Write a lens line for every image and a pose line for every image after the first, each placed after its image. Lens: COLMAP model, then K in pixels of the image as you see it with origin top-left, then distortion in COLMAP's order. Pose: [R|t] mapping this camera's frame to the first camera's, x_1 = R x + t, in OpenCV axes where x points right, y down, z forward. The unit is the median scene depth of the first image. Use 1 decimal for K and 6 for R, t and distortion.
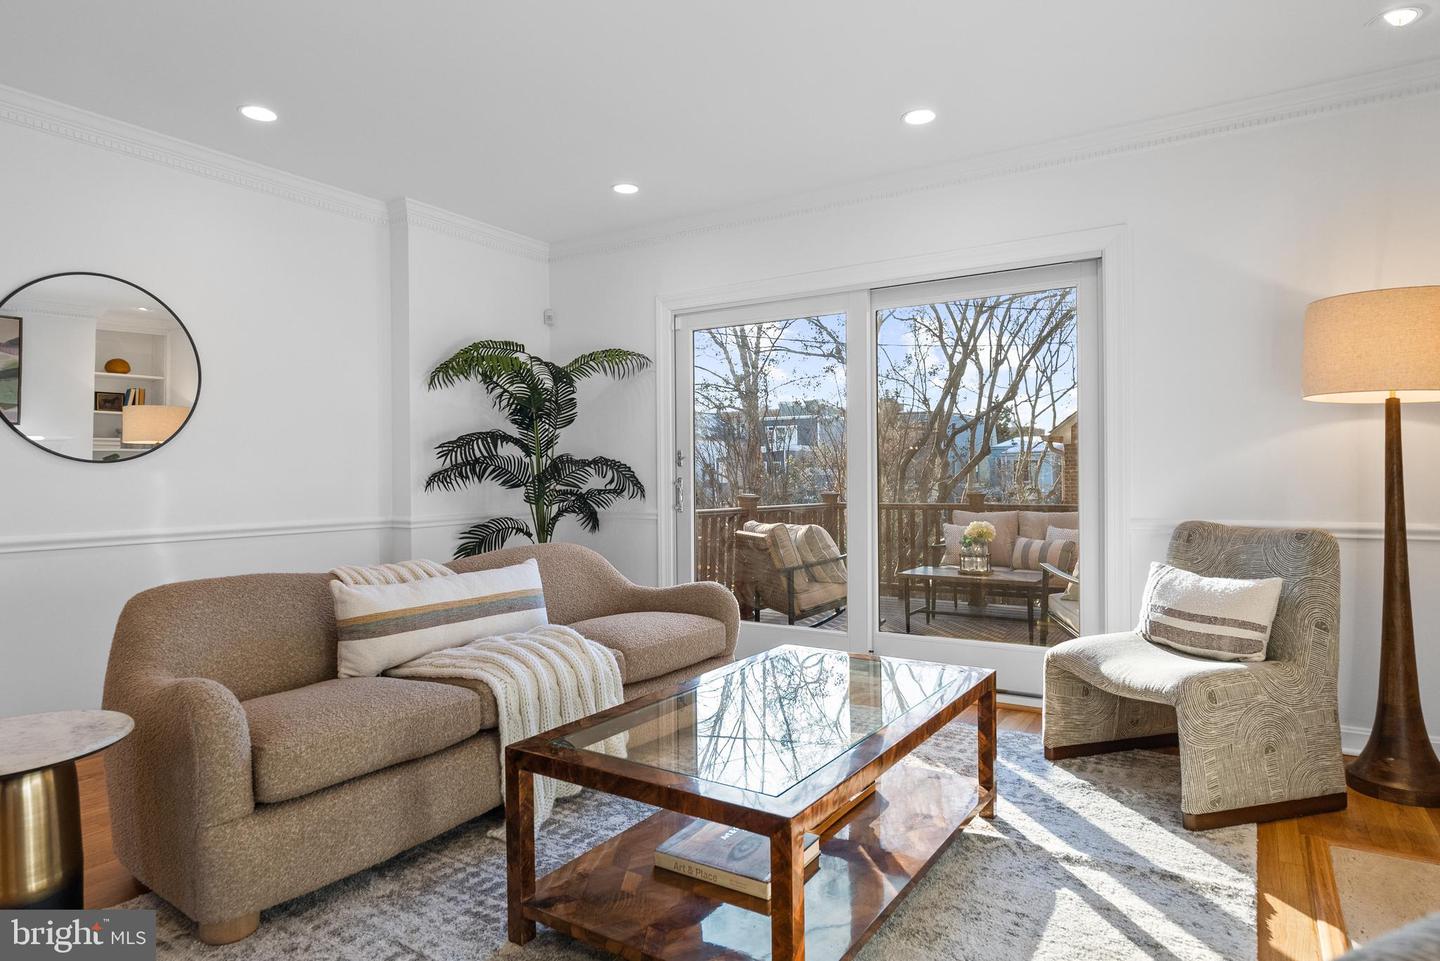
lens RADIAL K [[827.0, 0, 720.0], [0, 827.0, 480.5], [0, 0, 1]] dist [-0.003930, -0.000778]
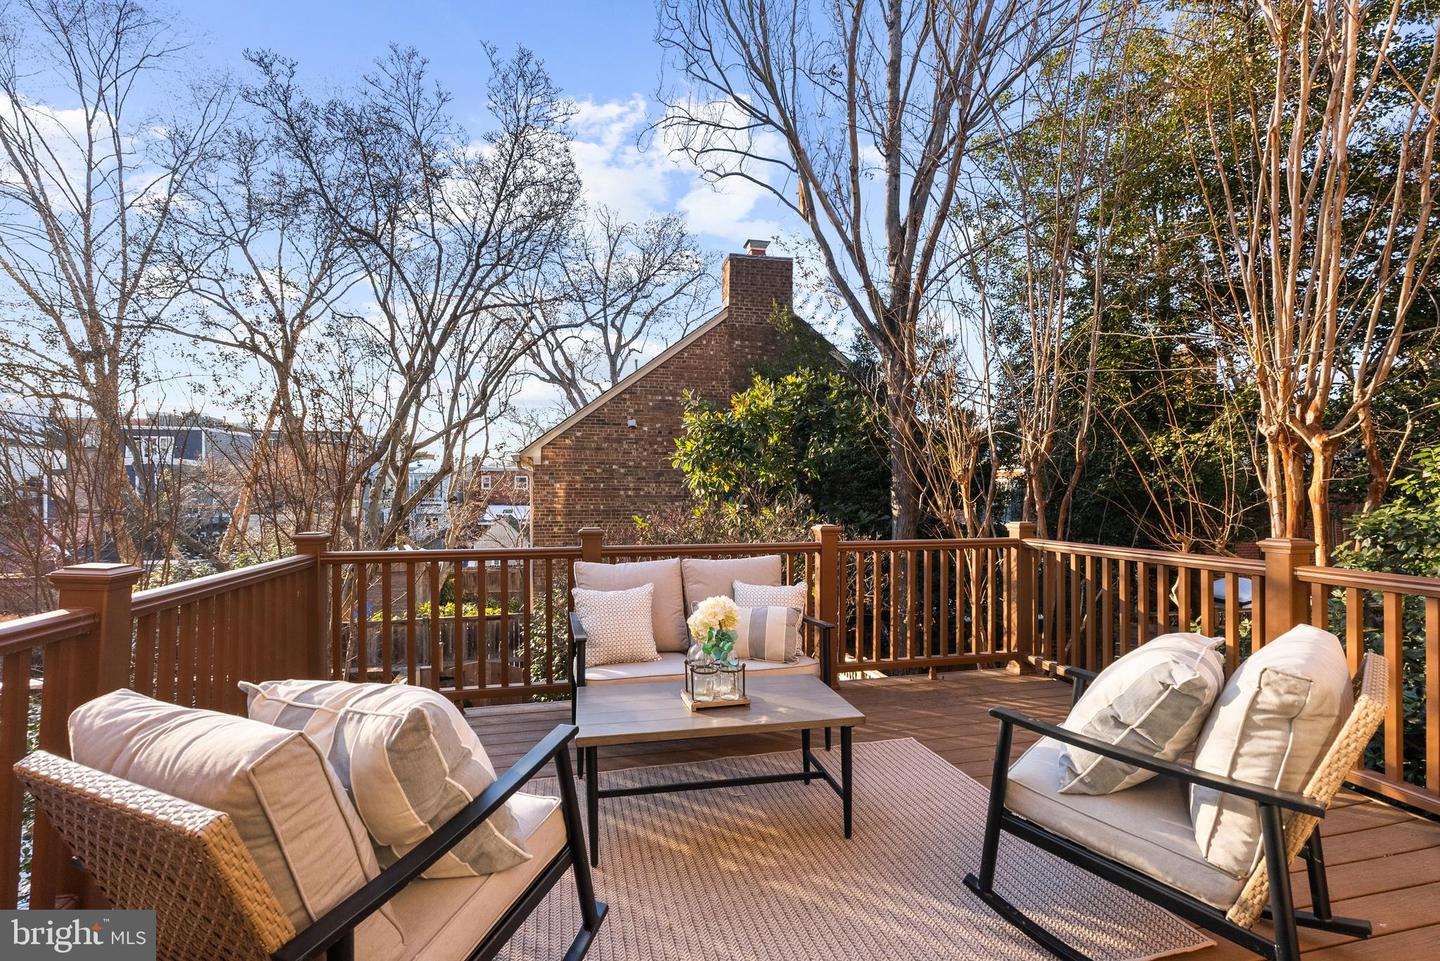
lens RADIAL K [[645.8, 0, 715.9], [0, 645.8, 486.0], [0, 0, 1]] dist [-0.000993, 0.000384]
pose [[0.699250, 0.011943, 0.714777, 0.036239], [-0.000491, 0.999868, -0.016226, -0.019908], [-0.714877, 0.010995, 0.699164, 1.062036]]
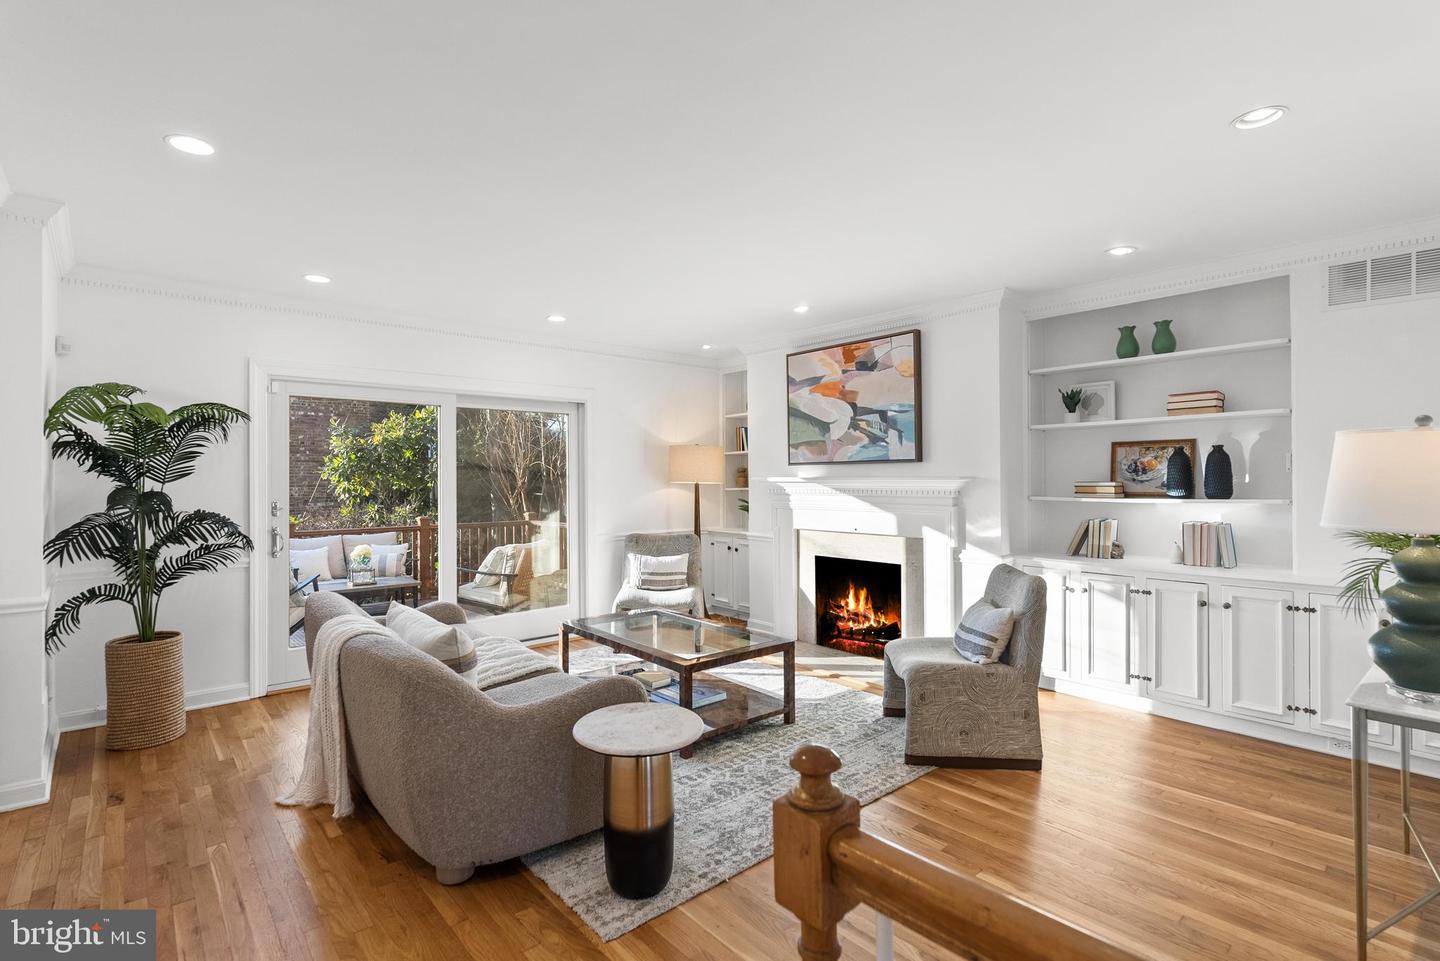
lens RADIAL K [[684.9, 0, 721.7], [0, 684.9, 477.7], [0, 0, 1]] dist [0.000123, 0.000043]
pose [[0.277407, 0.009428, 0.960706, -0.873236], [0.010766, 0.999859, -0.012922, -0.057592], [-0.960692, 0.013928, 0.277267, 0.198180]]
